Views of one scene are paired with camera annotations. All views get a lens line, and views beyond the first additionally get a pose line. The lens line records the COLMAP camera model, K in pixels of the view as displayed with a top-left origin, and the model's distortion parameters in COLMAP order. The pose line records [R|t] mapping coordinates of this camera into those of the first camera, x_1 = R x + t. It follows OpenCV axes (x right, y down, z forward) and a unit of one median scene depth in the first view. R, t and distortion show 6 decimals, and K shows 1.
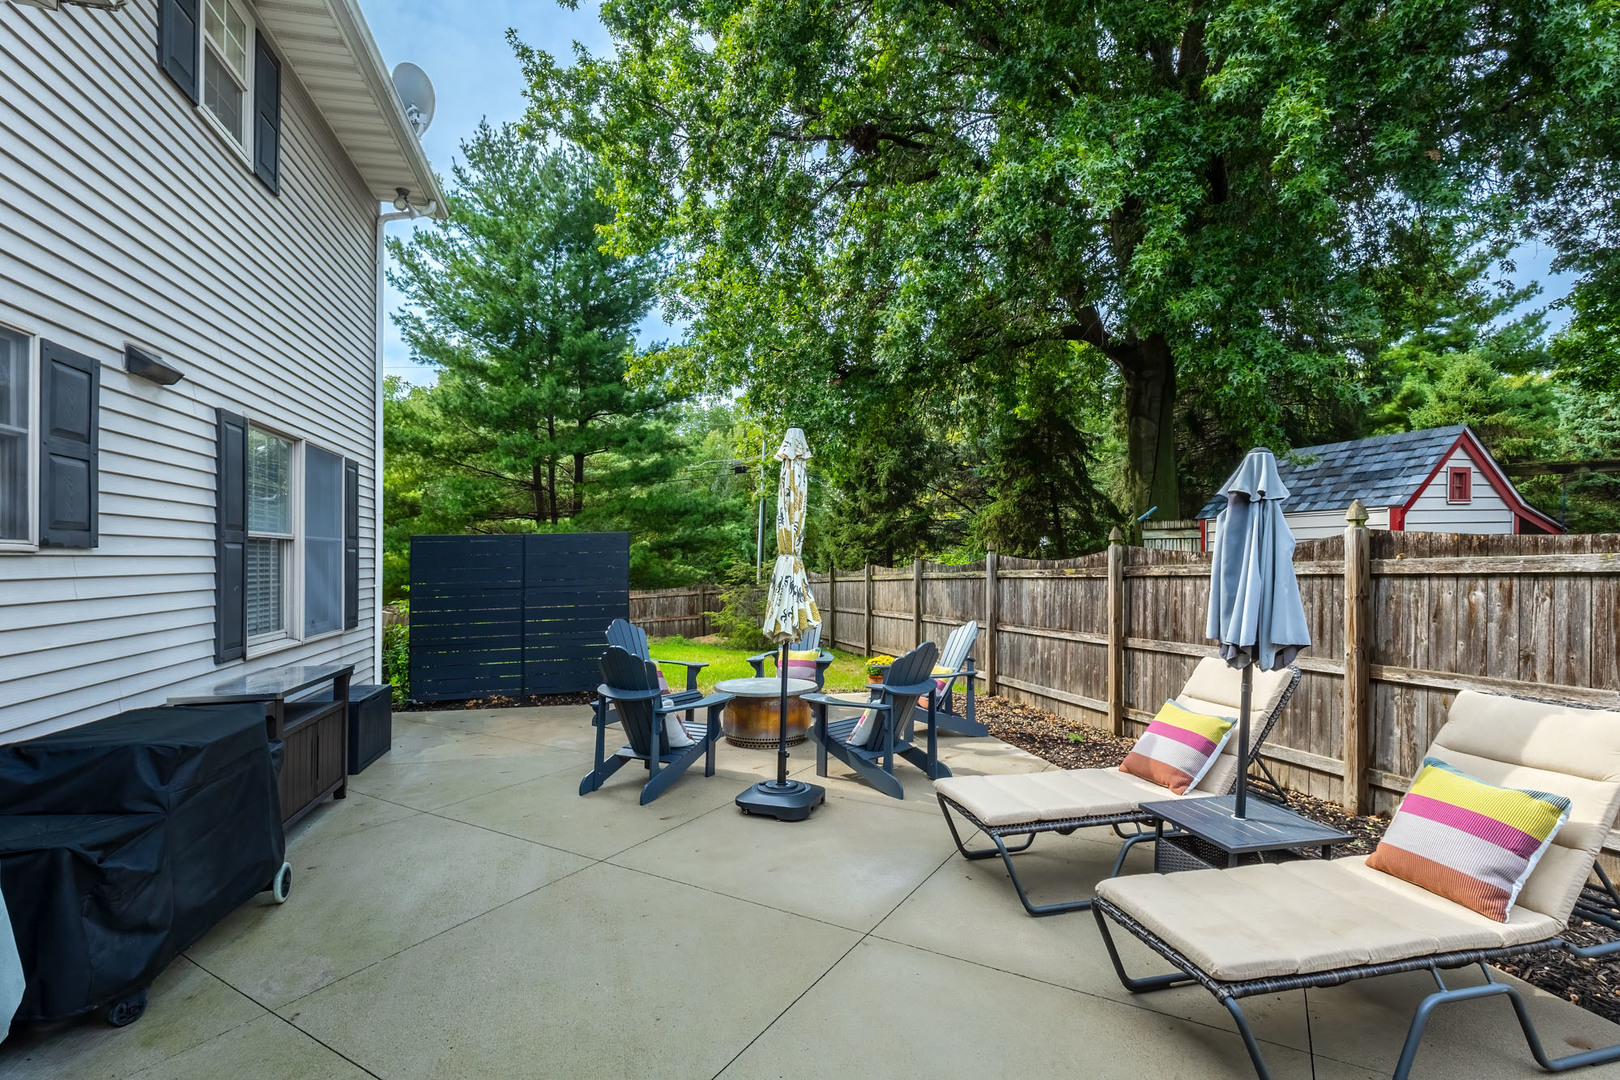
lens RADIAL K [[767.8, 0, 793.5], [0, 767.8, 548.8], [0, 0, 1]] dist [-0.002122, 0.000012]
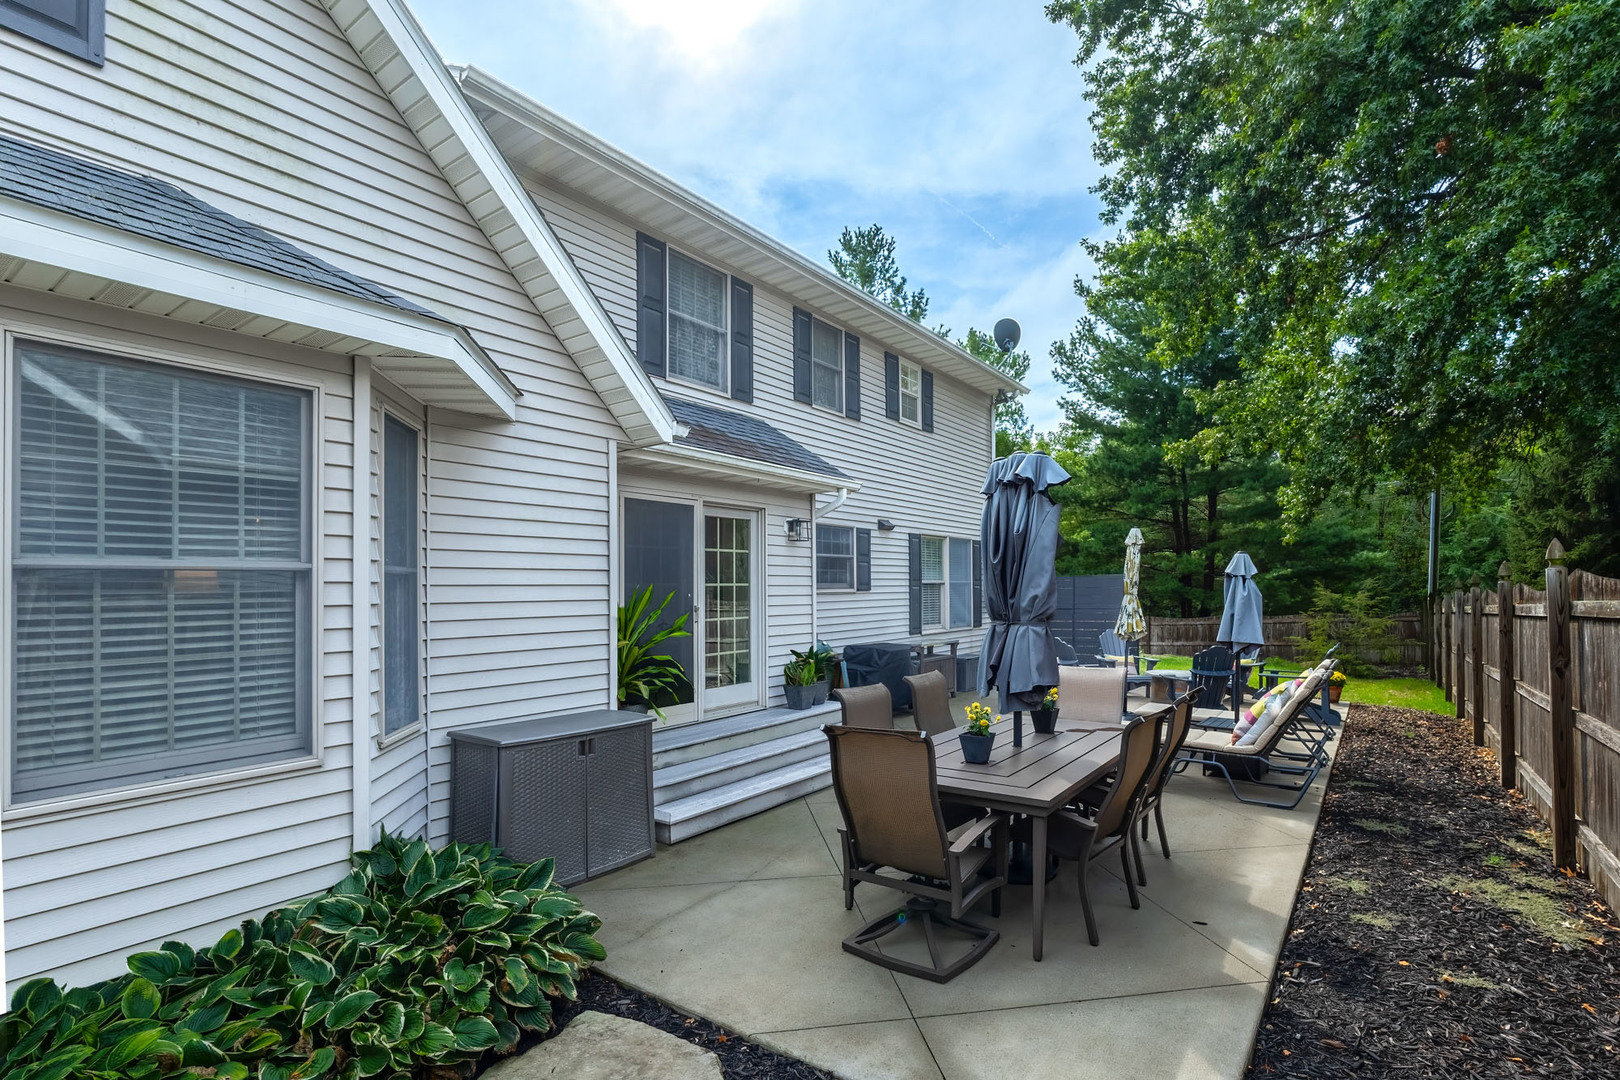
lens RADIAL K [[758.2, 0, 810.0], [0, 758.2, 540.0], [0, 0, 1]] dist [-0.003337, -0.000003]
pose [[0.647213, -0.039327, -0.761294, 0.220911], [0.008370, 0.998975, -0.044490, -0.012584], [0.762263, 0.022422, 0.646878, -0.203036]]
